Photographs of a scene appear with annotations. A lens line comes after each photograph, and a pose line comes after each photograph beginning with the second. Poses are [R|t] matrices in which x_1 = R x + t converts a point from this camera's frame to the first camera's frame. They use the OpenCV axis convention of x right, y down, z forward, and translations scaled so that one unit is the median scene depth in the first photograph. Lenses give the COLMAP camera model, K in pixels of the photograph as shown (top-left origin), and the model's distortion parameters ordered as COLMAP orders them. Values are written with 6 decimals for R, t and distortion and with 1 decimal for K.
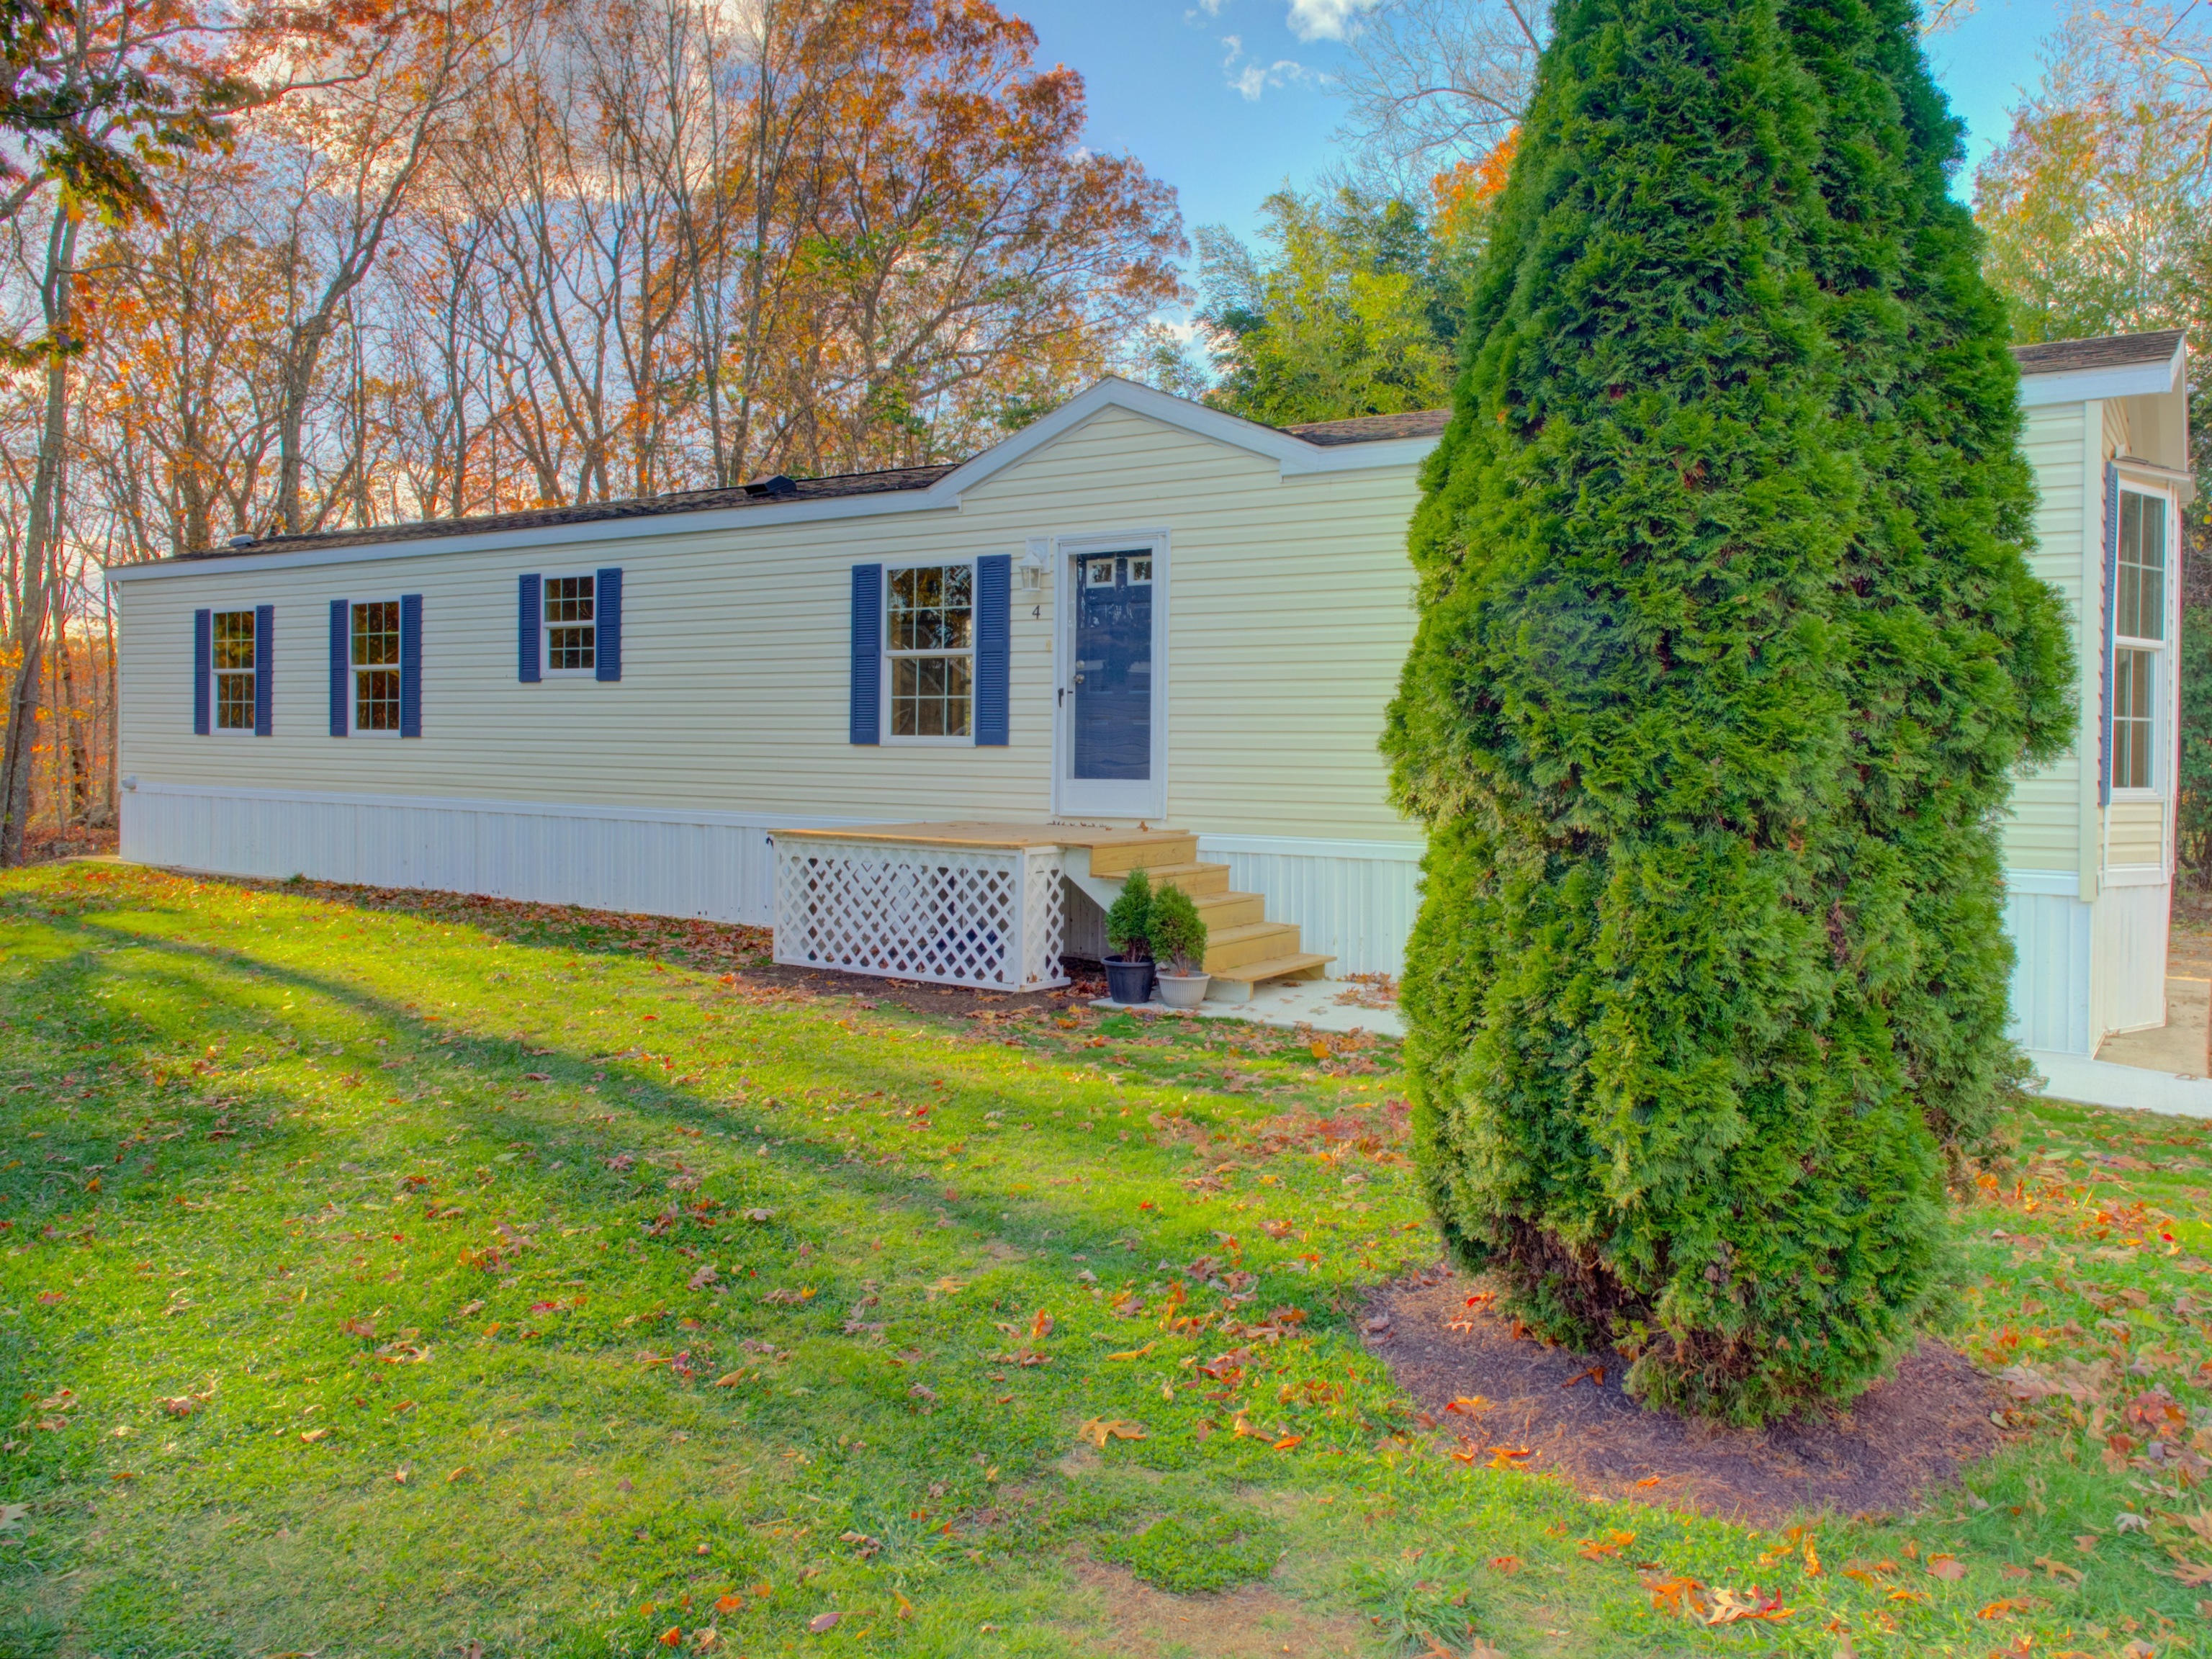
lens RADIAL K [[1531.7, 0, 1106.0], [0, 1531.7, 829.5], [0, 0, 1]] dist [-0.002681, -0.002829]
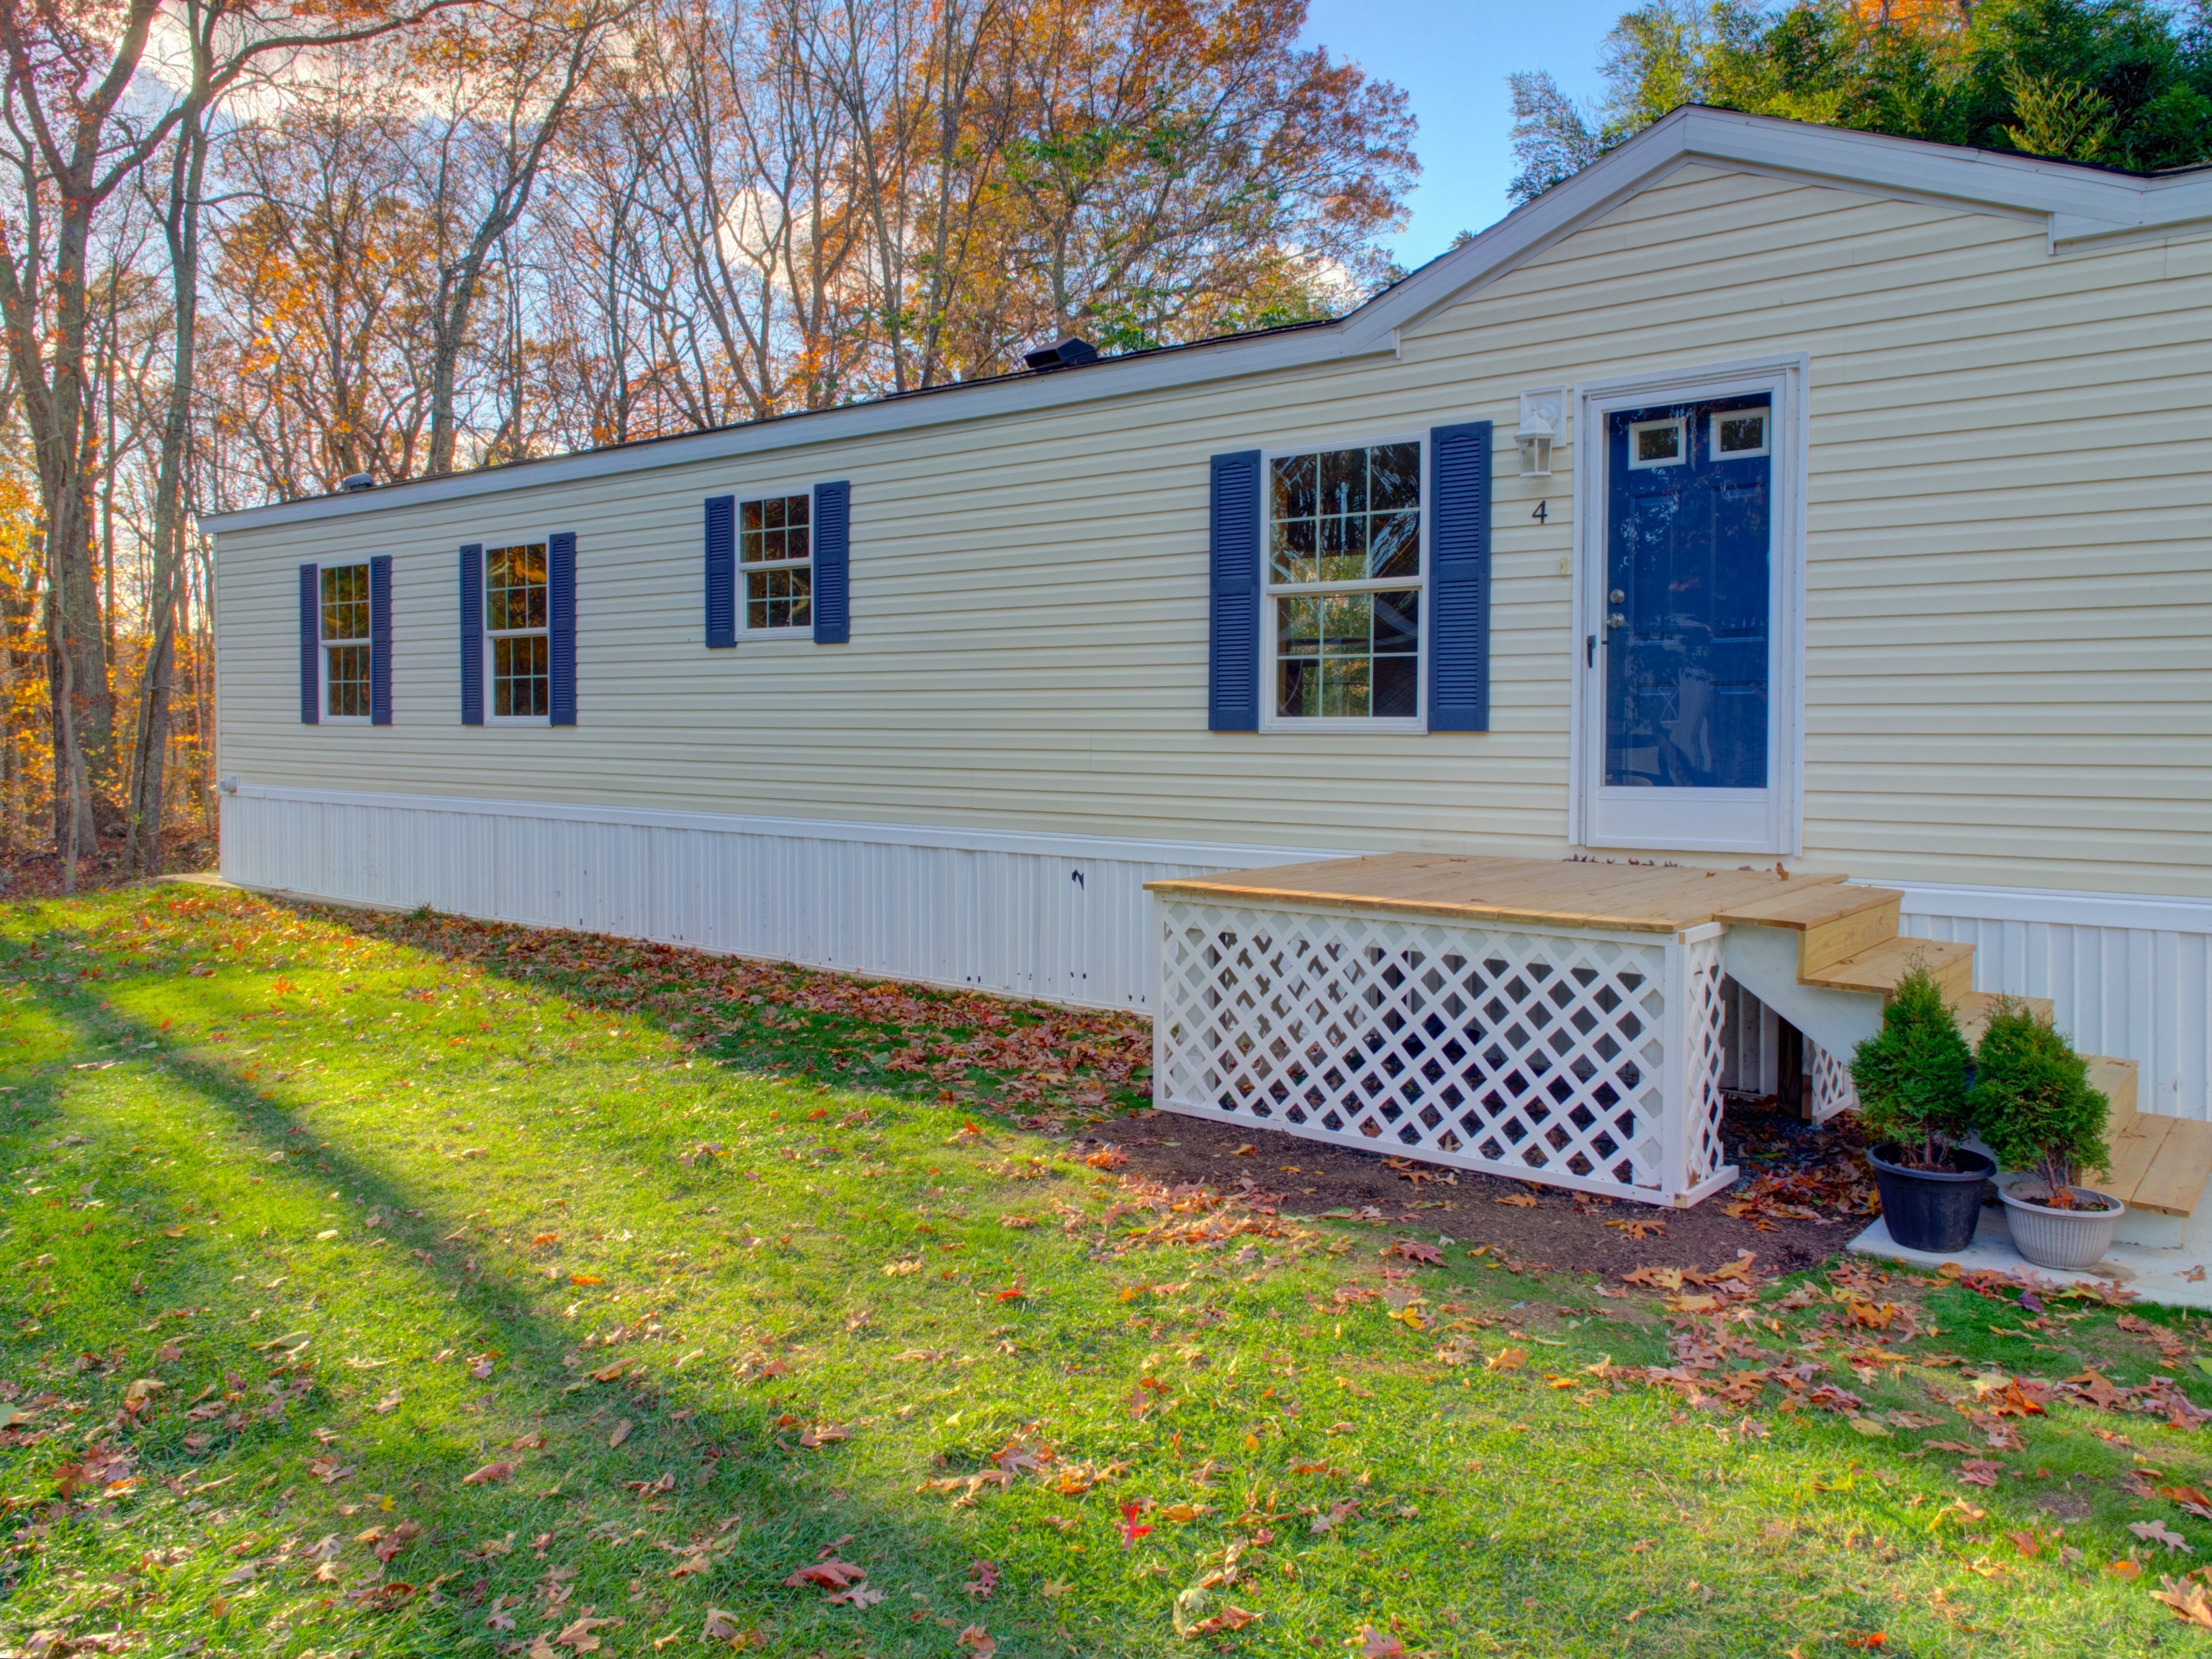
lens RADIAL K [[1531.7, 0, 1106.0], [0, 1531.7, 829.5], [0, 0, 1]] dist [-0.002681, -0.002829]
pose [[0.995592, -0.003004, -0.093741, -0.120326], [0.004267, 0.999903, 0.013274, -0.018192], [0.093692, -0.013616, 0.995508, 0.279326]]
